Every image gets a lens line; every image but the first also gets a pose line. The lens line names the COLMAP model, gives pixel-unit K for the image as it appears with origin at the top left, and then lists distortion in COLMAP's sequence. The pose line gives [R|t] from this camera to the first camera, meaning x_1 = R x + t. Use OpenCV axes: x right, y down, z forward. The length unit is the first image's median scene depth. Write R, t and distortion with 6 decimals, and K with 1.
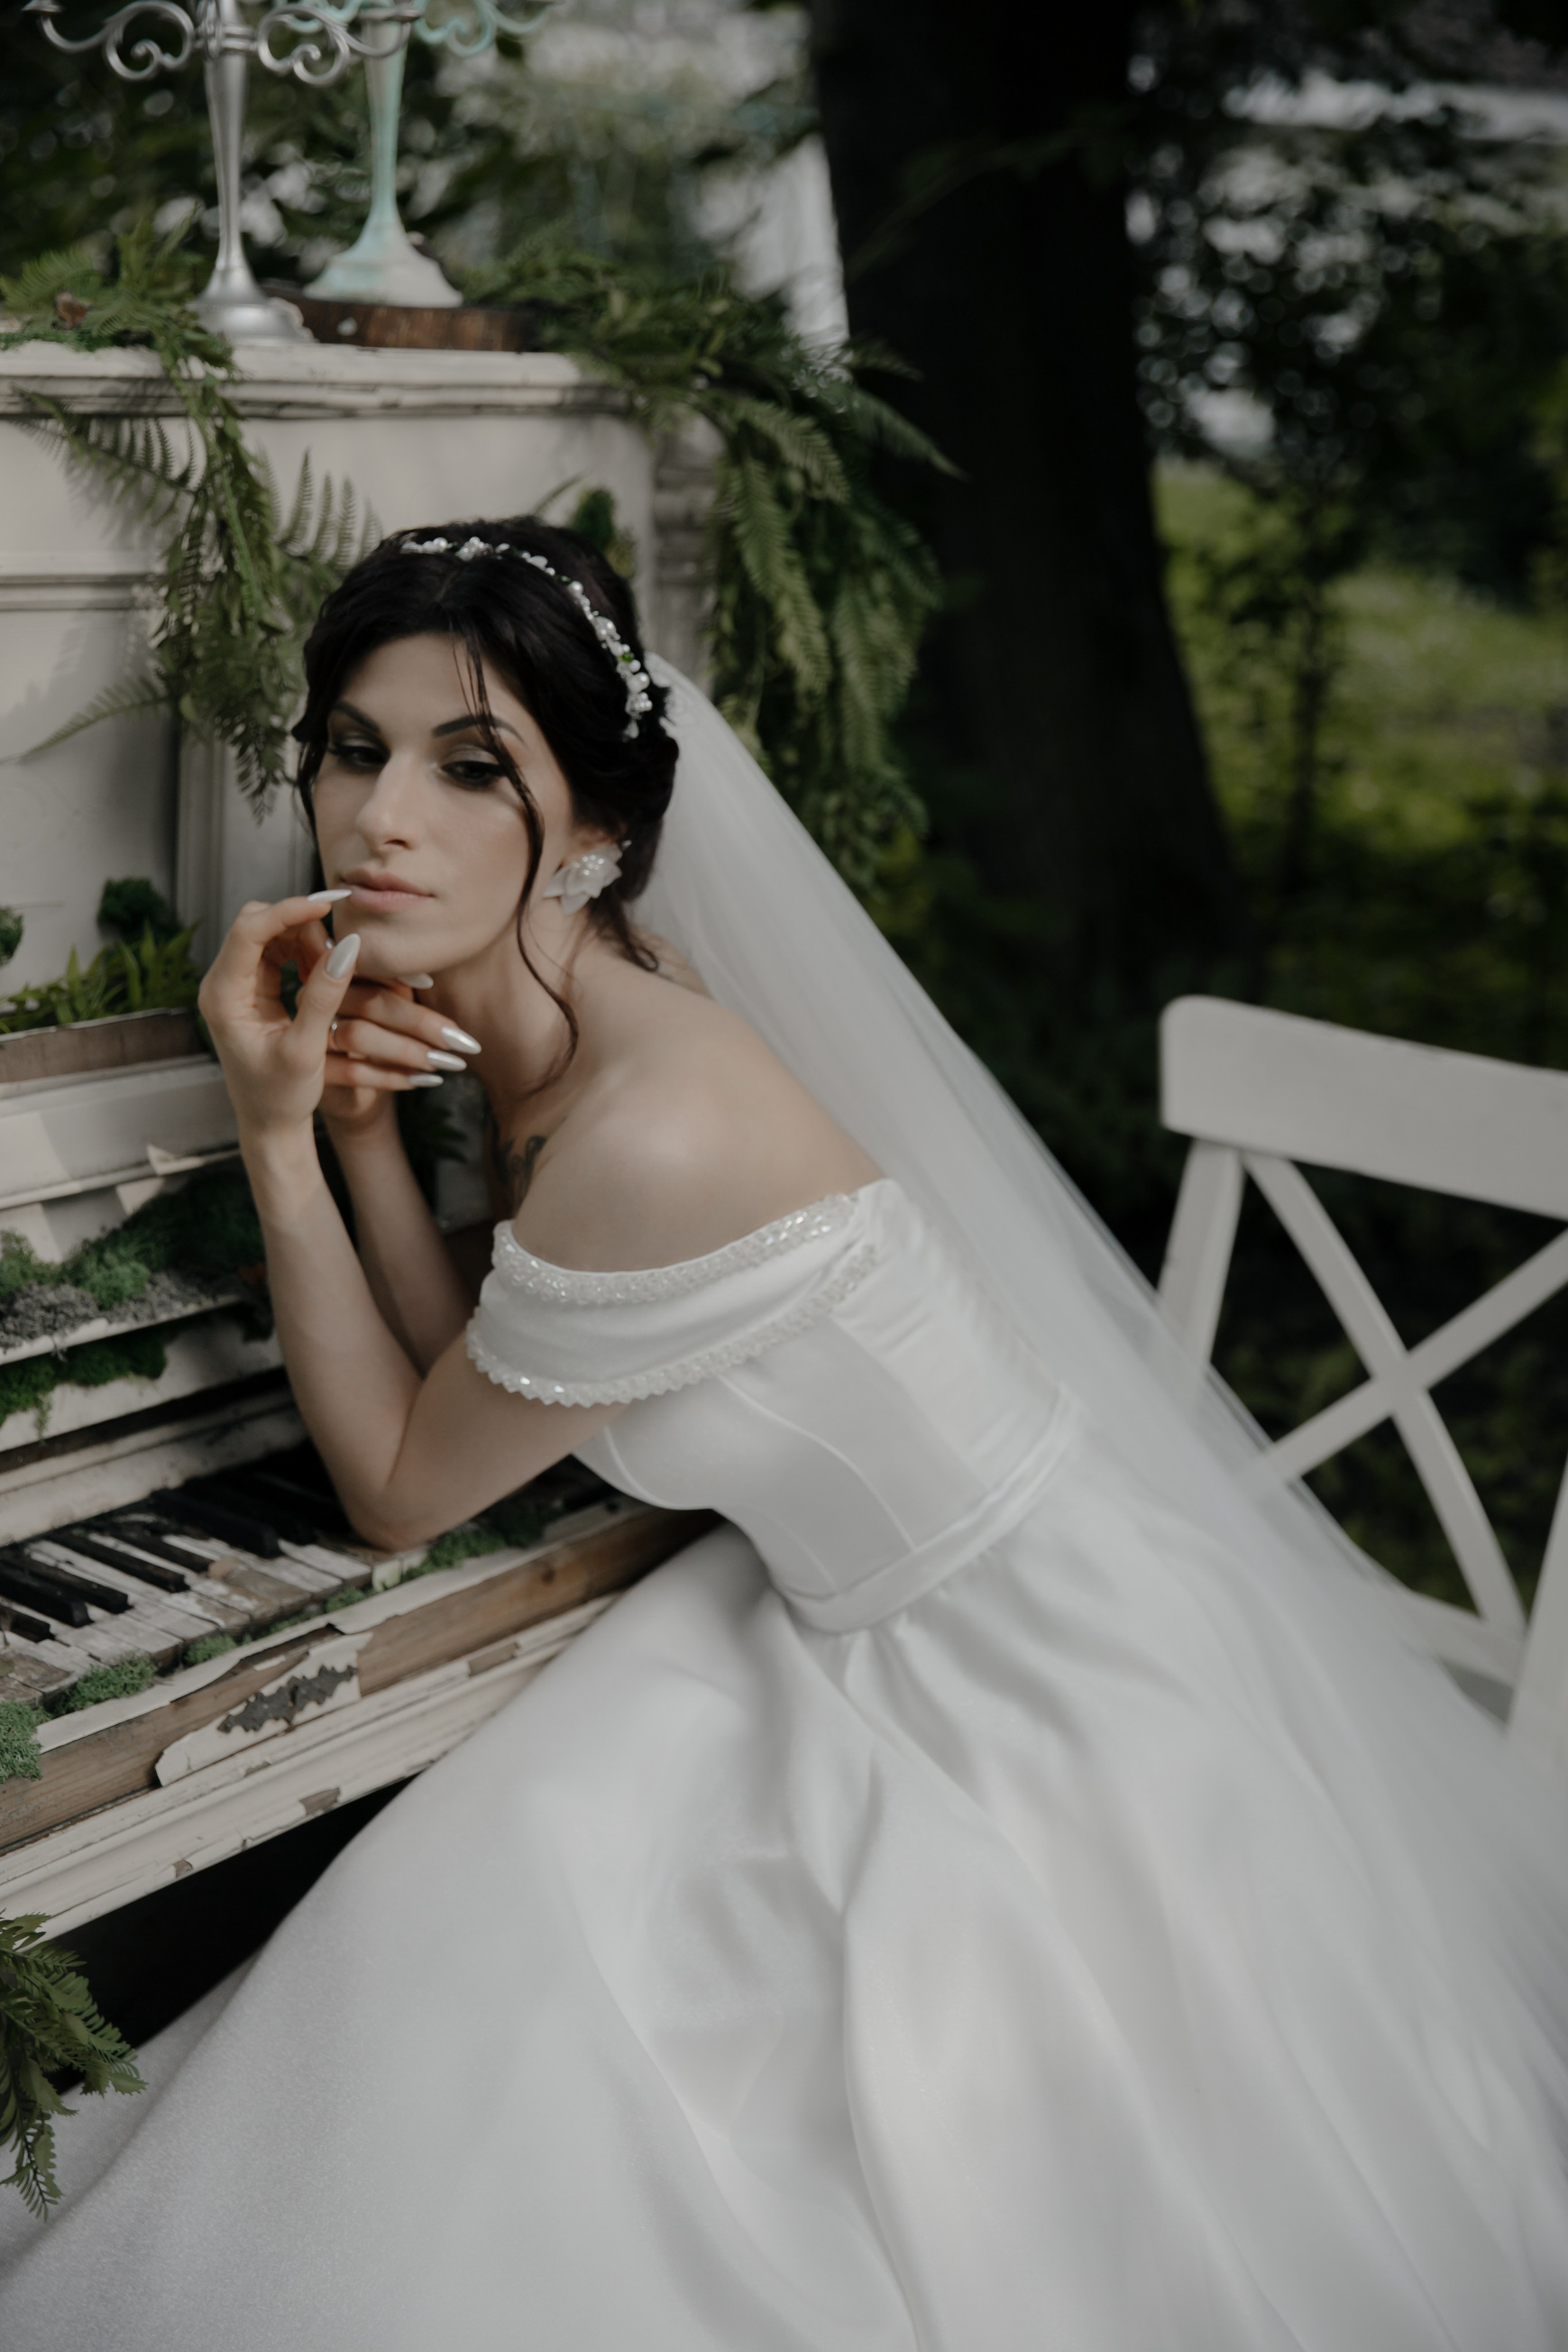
lens RADIAL K [[3196.1, 0, 790.8], [0, 3196.1, 1223.0], [0, 0, 1]] dist [0.048713, 0.137167]
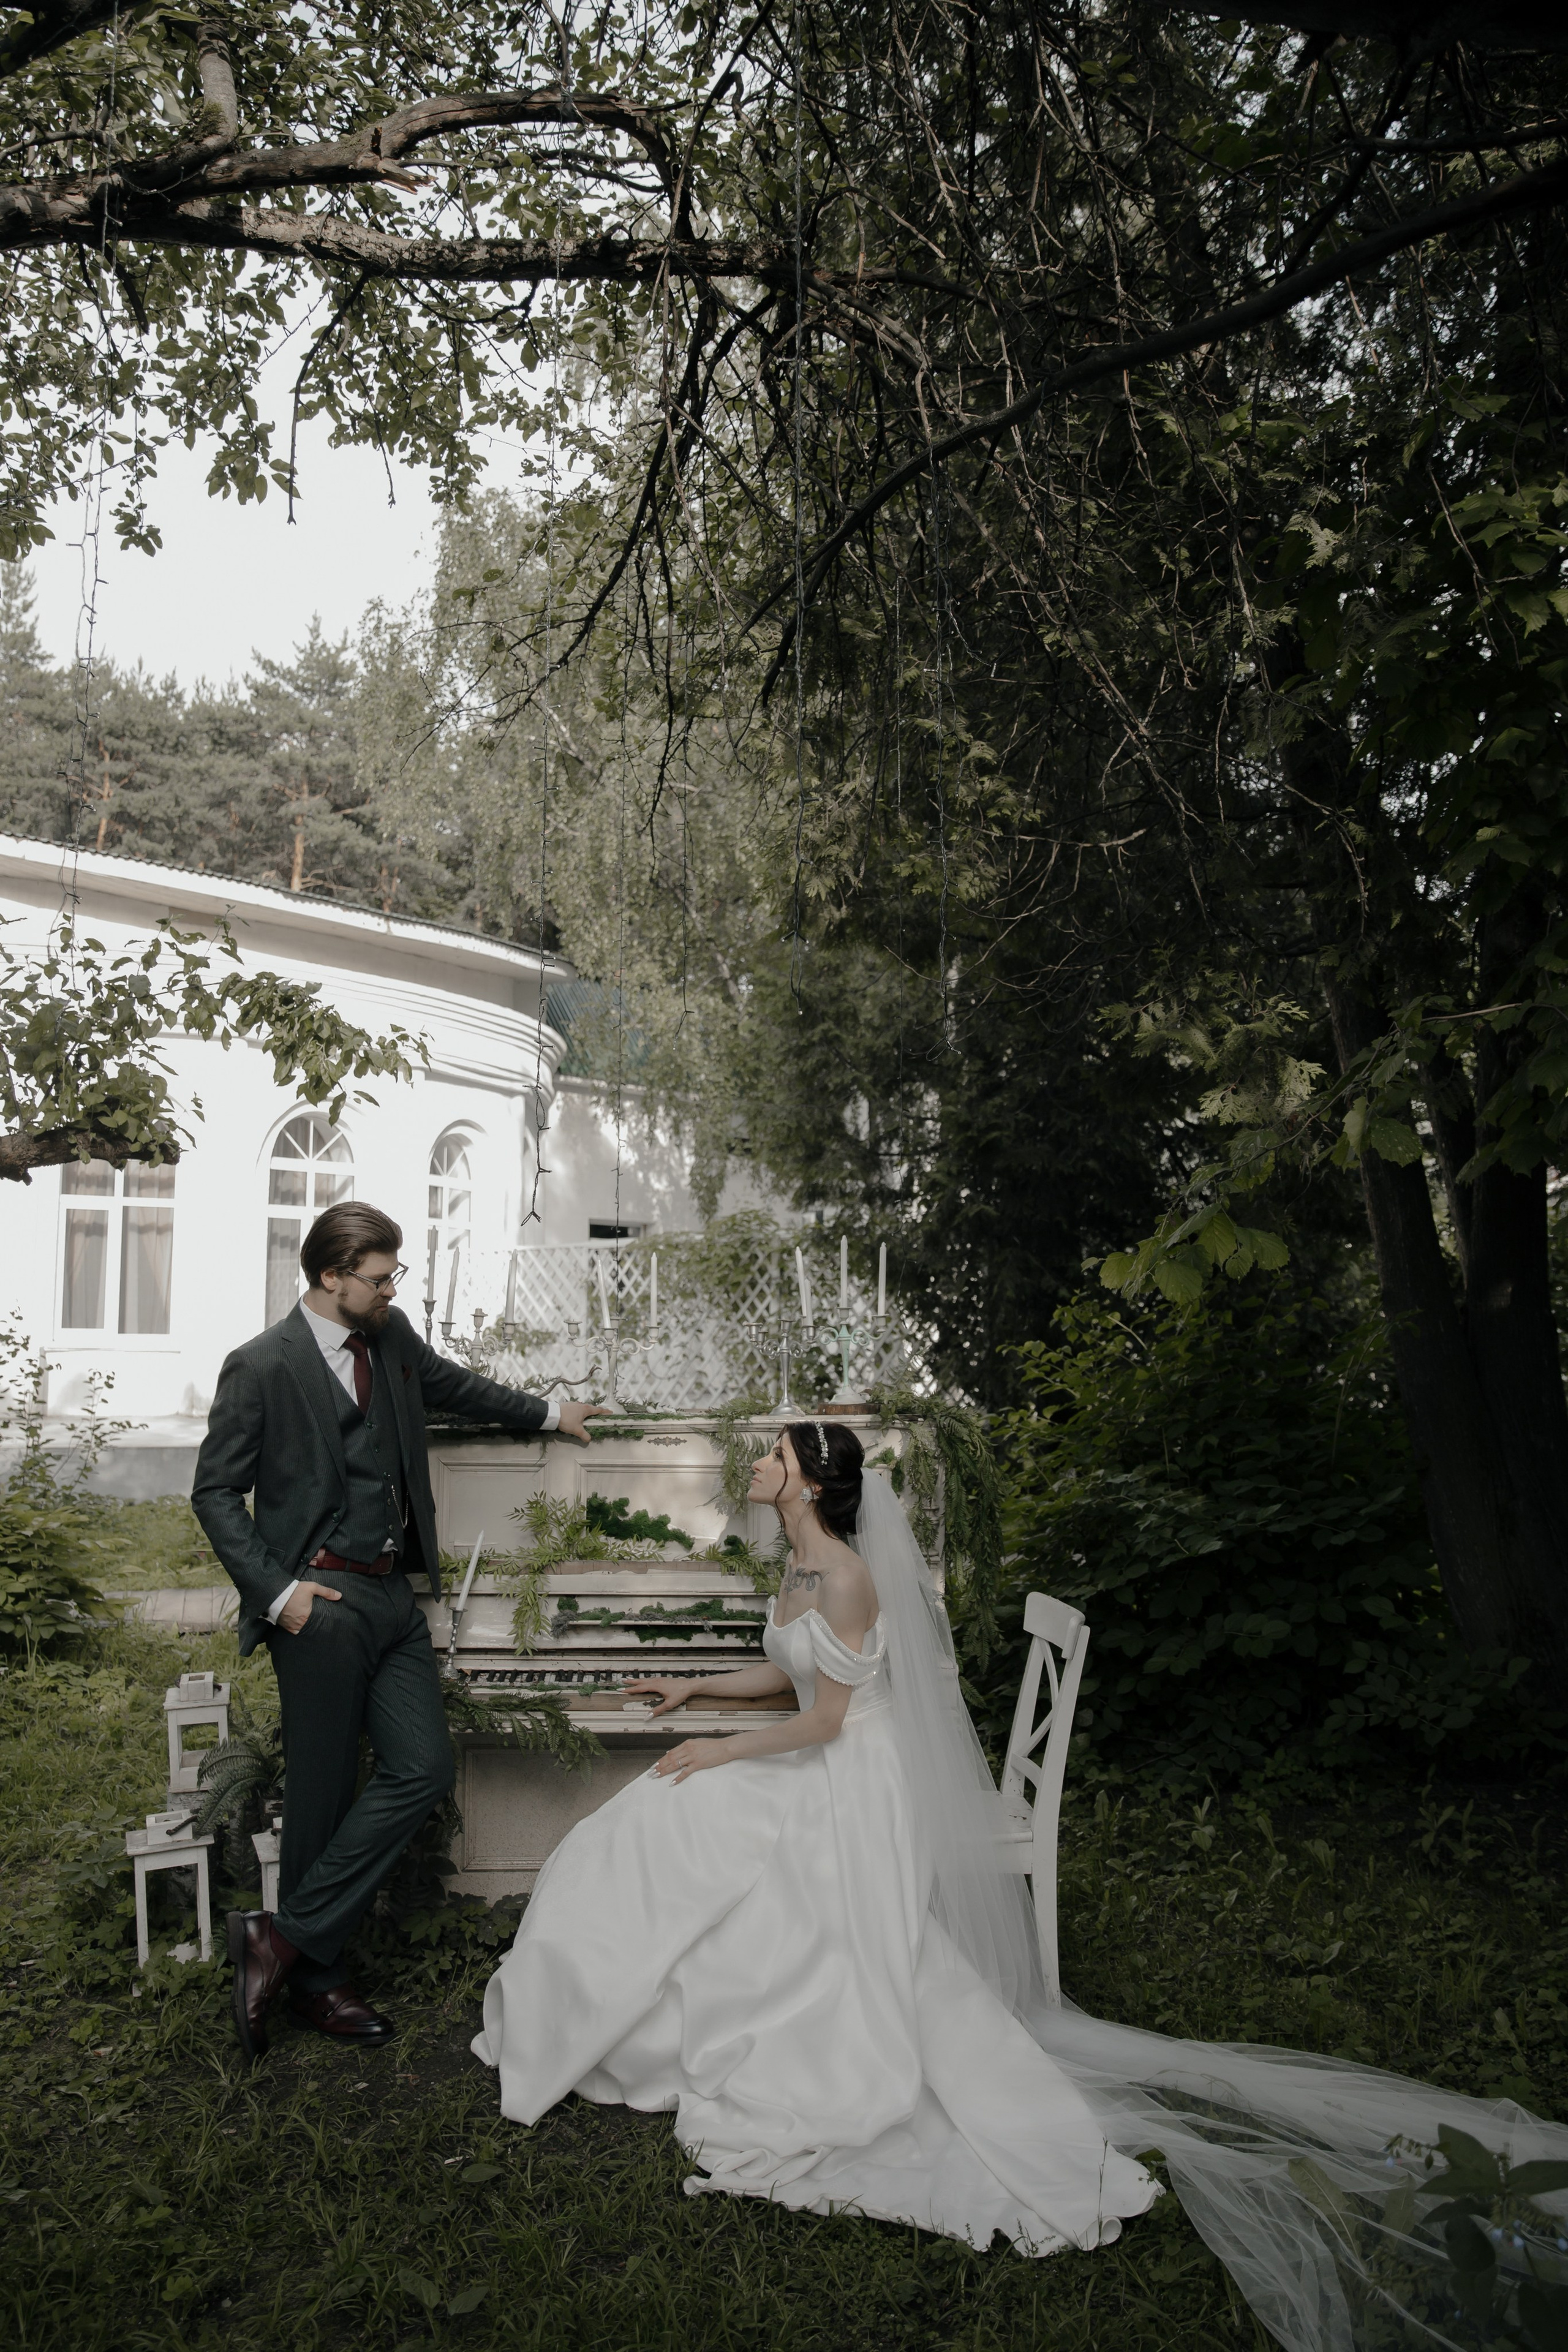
lens RADIAL K [[1687.2, 0, 782.5], [0, 1687.2, 1182.2], [0, 0, 1]] dist [-0.112848, 0.086096]
pose [[0.649368, -0.146654, -0.746200, 1.700558], [-0.169150, 0.928794, -0.329741, 0.199009], [0.741424, 0.340343, 0.578322, -0.456306]]
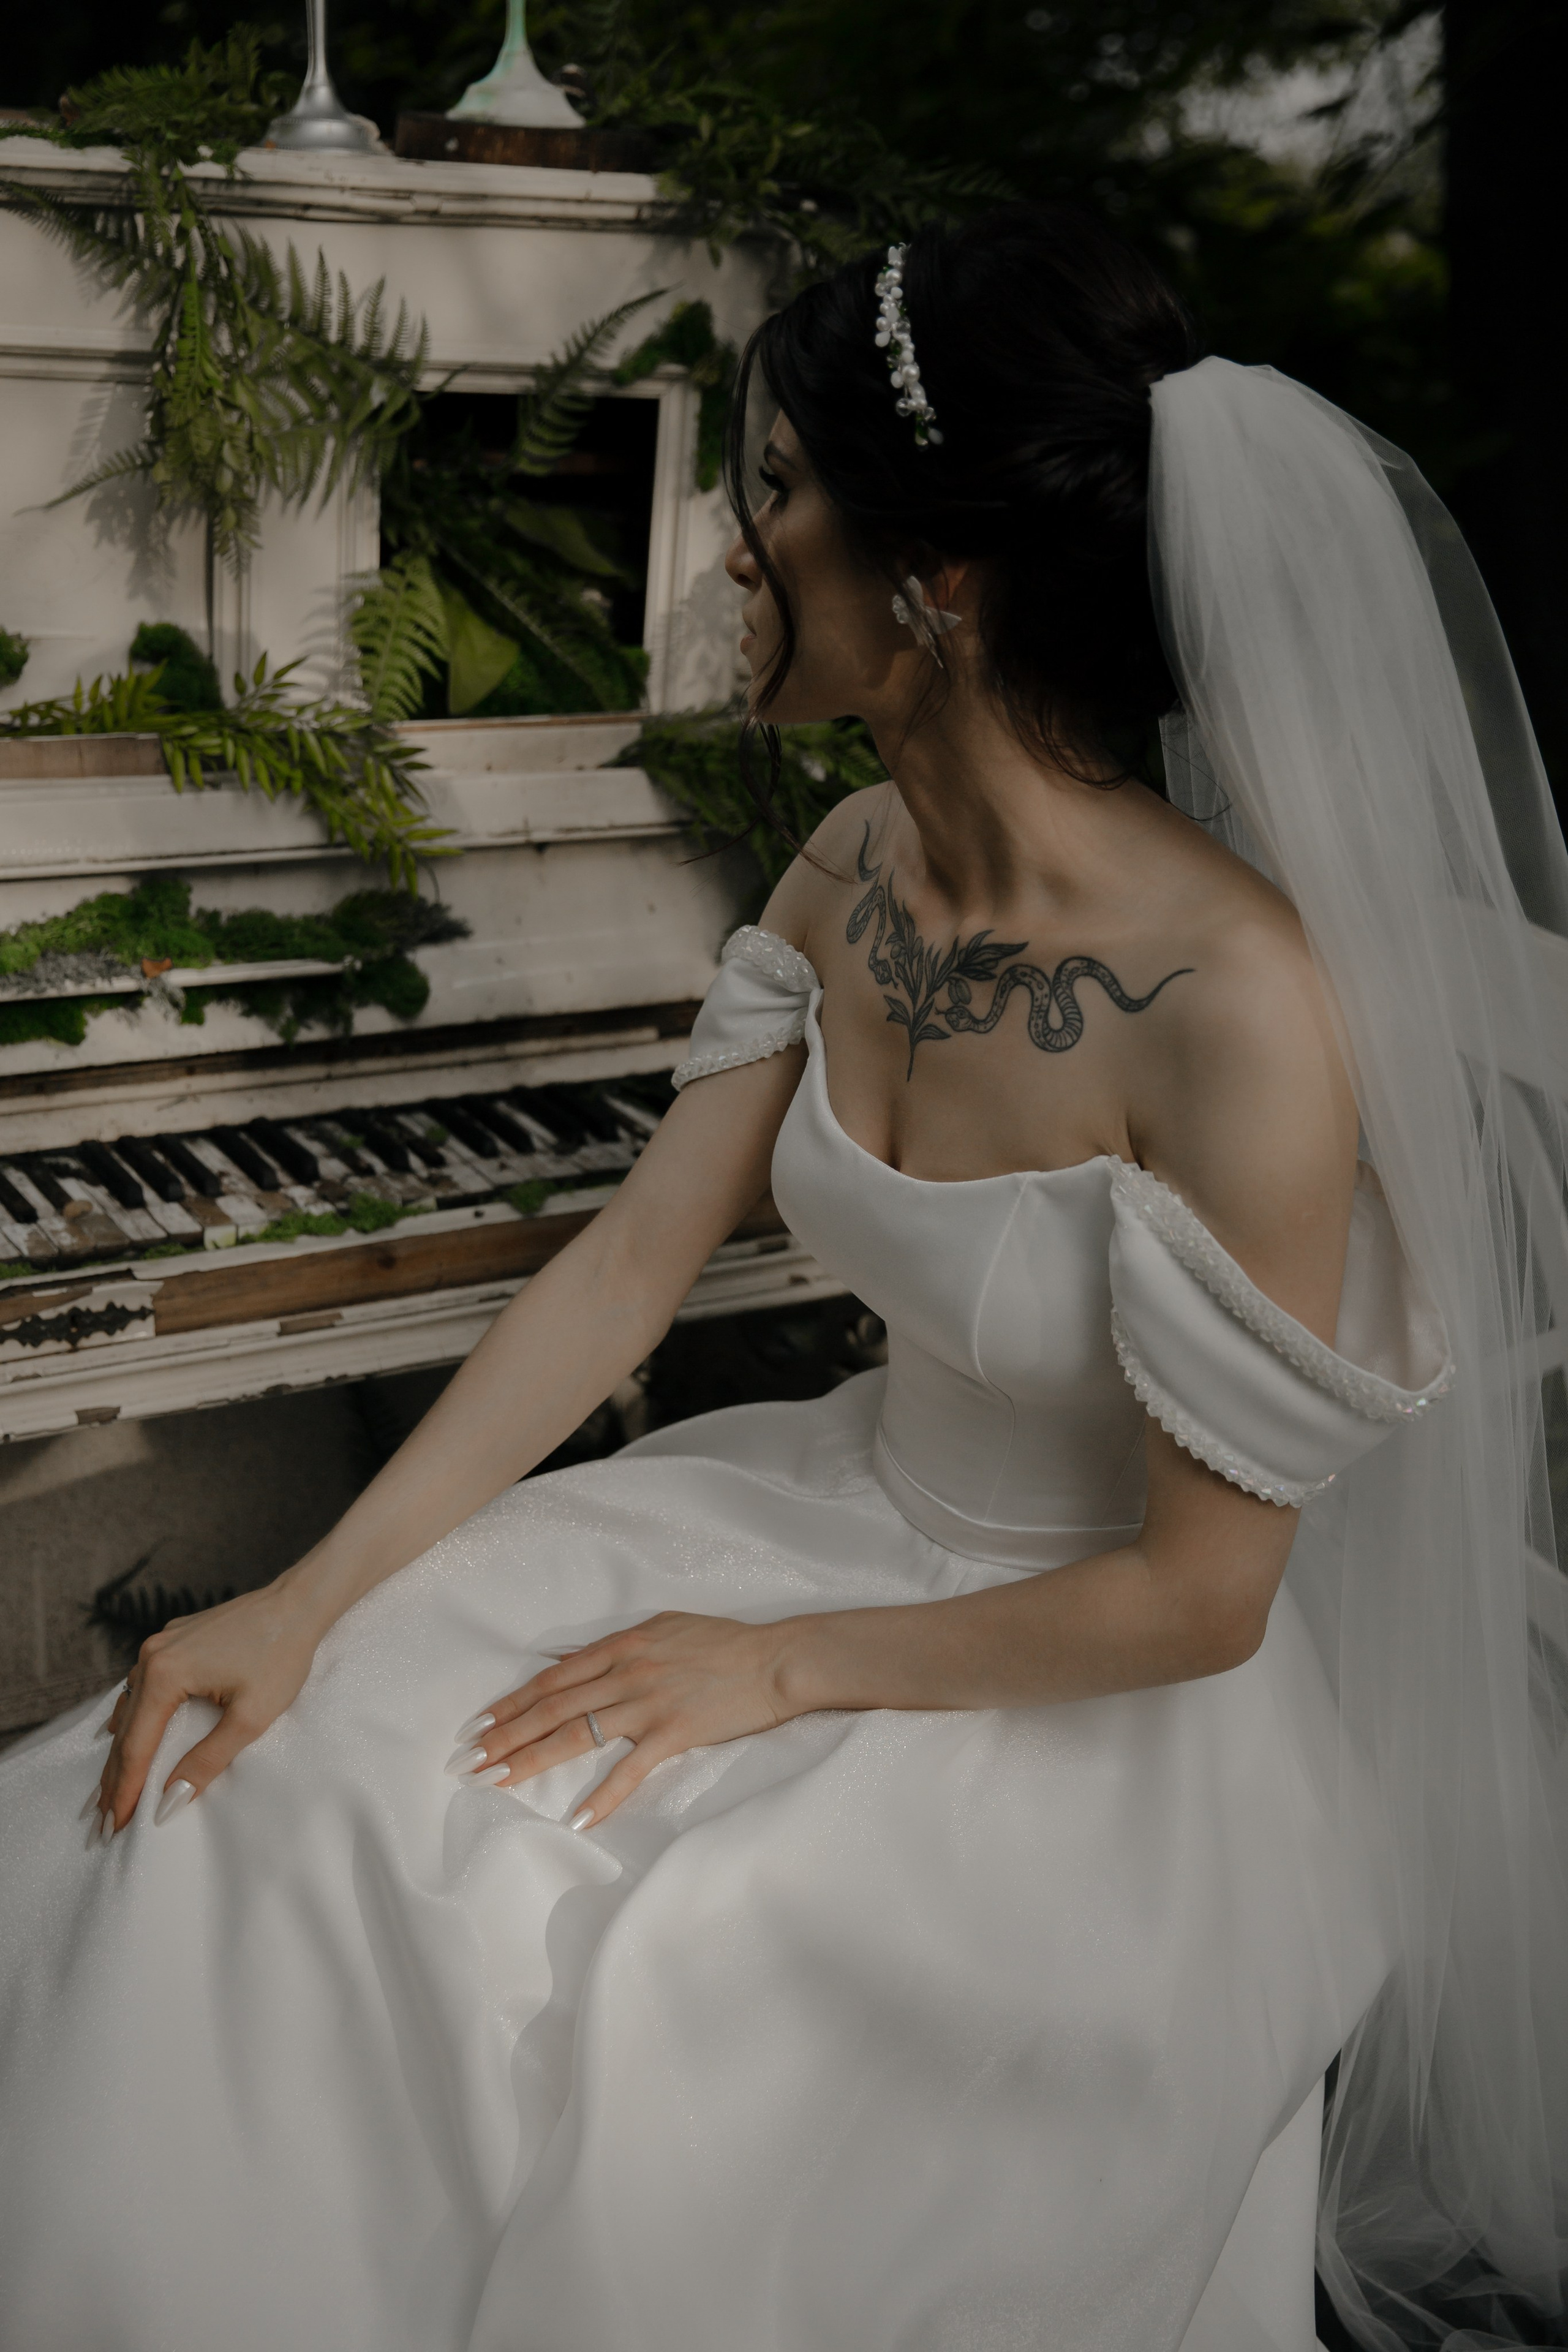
lens RADIAL K [[2629.9, 0, 787.2], [0, 2629.9, 1219.4], [0, 0, 1]] dist [0.021762, 0.039718]
pose [[0.930715, 0.142762, -0.336733, 0.381421], [-0.114384, 0.988107, 0.102767, -0.018077], [0.347399, -0.057129, 0.935976, 0.175329]]
